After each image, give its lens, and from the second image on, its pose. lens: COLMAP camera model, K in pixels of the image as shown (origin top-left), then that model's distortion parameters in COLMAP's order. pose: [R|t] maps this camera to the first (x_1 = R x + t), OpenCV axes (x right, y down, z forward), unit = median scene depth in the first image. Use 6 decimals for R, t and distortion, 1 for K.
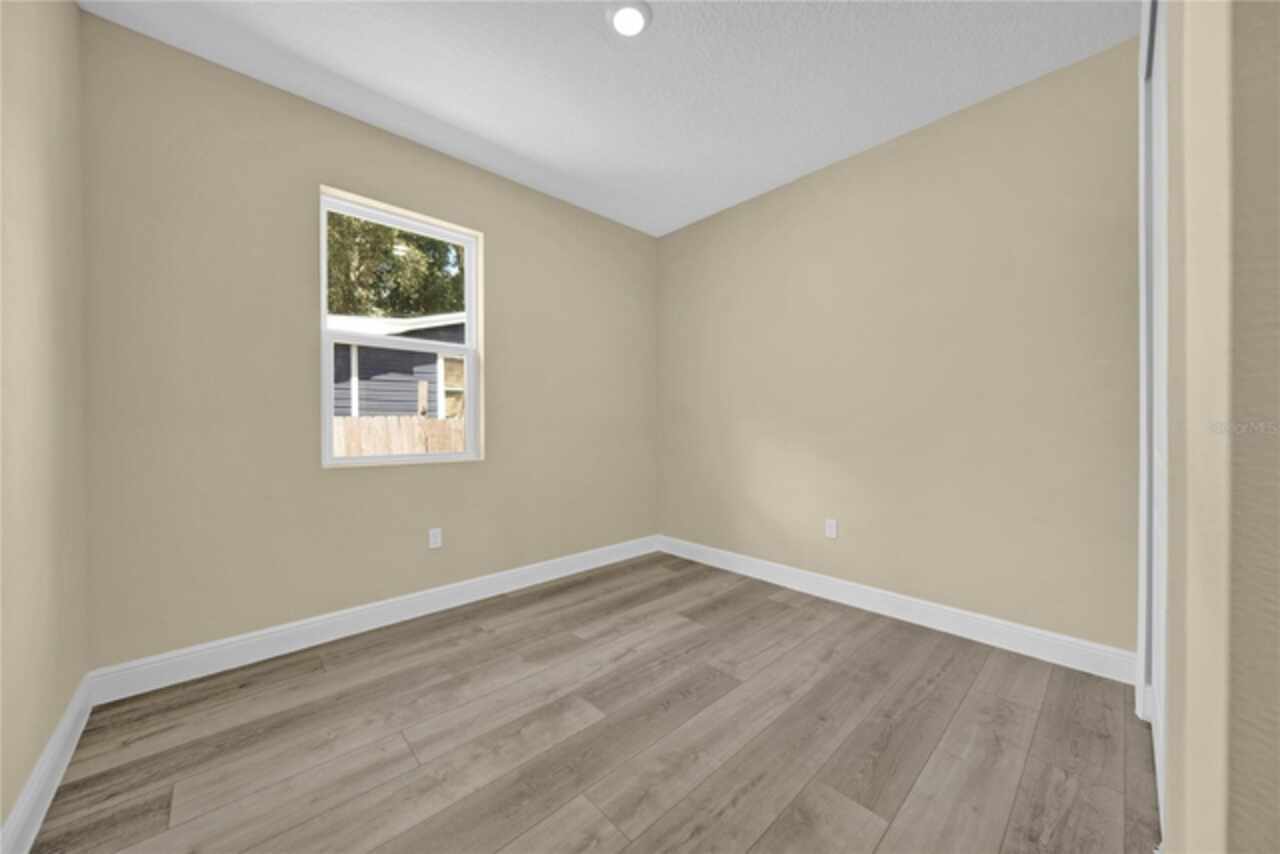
lens RADIAL K [[451.6, 0, 640.3], [0, 451.6, 425.2], [0, 0, 1]] dist [-0.001834, 0.000458]
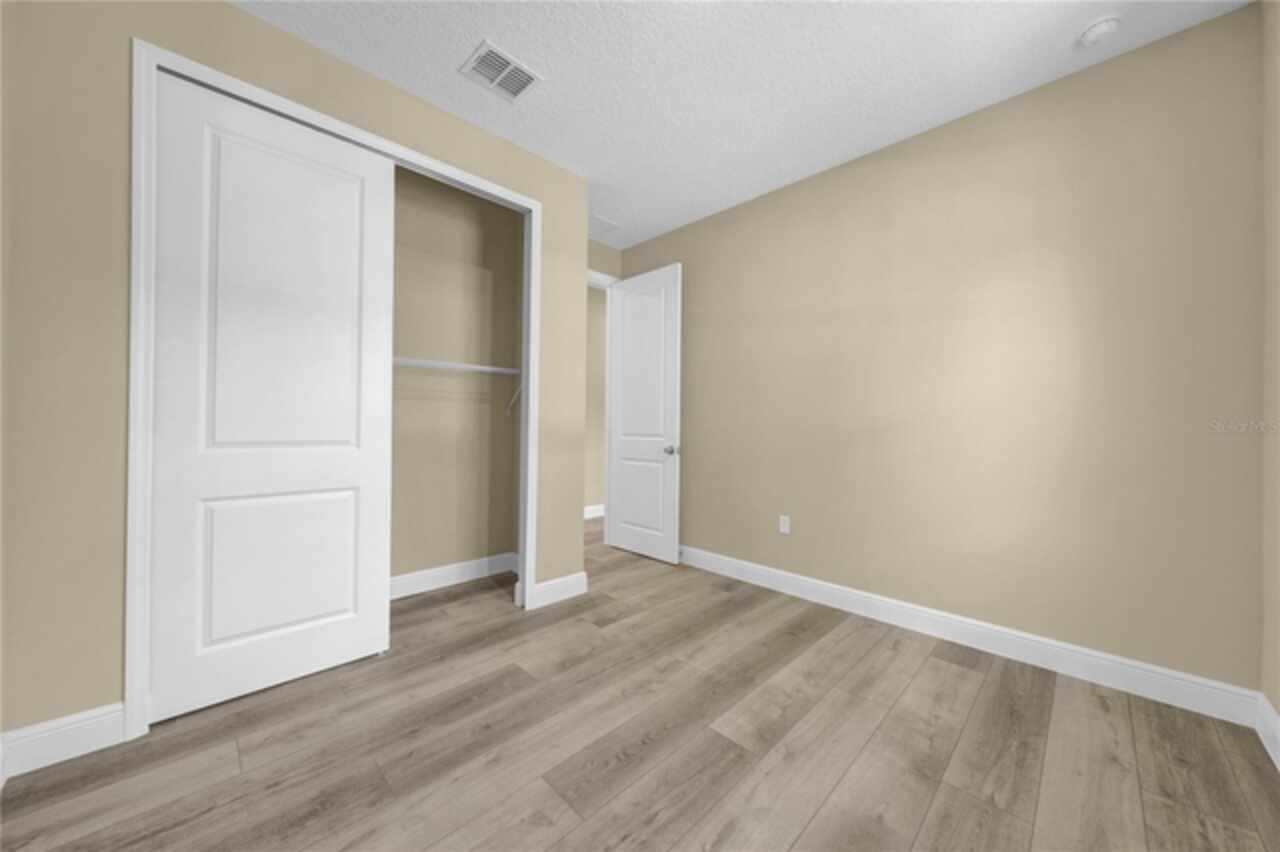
lens RADIAL K [[451.6, 0, 639.9], [0, 451.6, 424.9], [0, 0, 1]] dist [-0.001834, 0.000458]
pose [[-0.999459, -0.007669, -0.031997, 0.110506], [-0.007754, 0.999967, 0.002529, -0.005574], [0.031977, 0.002776, -0.999485, 1.982005]]
